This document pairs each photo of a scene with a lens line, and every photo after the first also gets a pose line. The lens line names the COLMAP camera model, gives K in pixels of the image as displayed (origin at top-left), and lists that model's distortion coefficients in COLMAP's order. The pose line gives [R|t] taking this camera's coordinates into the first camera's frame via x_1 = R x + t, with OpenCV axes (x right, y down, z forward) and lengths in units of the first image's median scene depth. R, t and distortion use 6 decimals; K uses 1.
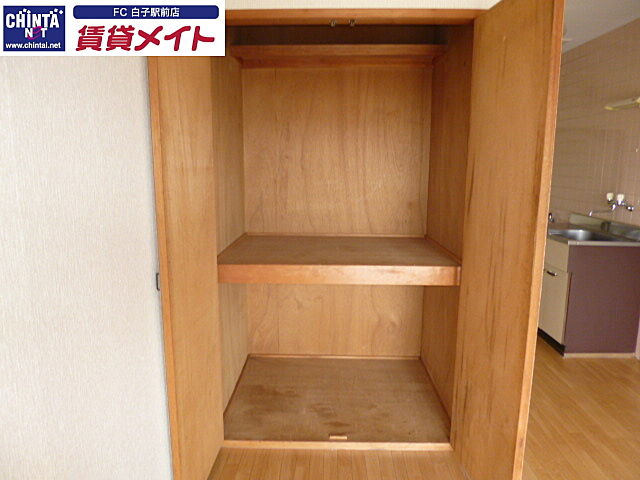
lens RADIAL K [[448.3, 0, 320.0], [0, 448.3, 240.0], [0, 0, 1]] dist [-0.056344, 0.000970]
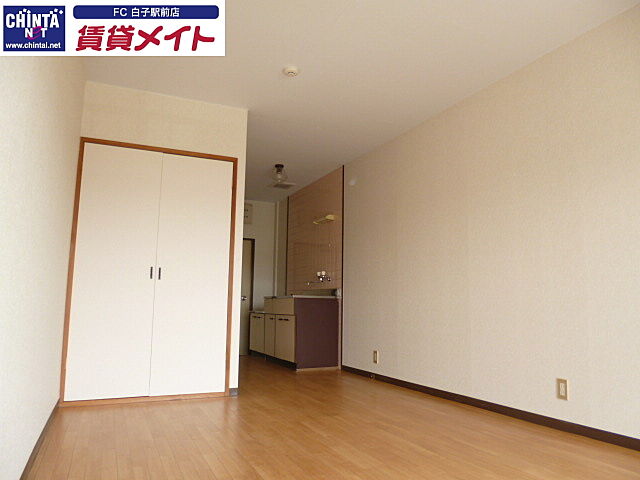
lens RADIAL K [[448.3, 0, 320.0], [0, 448.3, 240.0], [0, 0, 1]] dist [-0.056344, 0.000970]
pose [[0.900348, 0.061472, 0.430807, -0.078705], [0.070180, 0.956503, -0.283154, 0.273757], [-0.429475, 0.285171, 0.856872, -0.523595]]
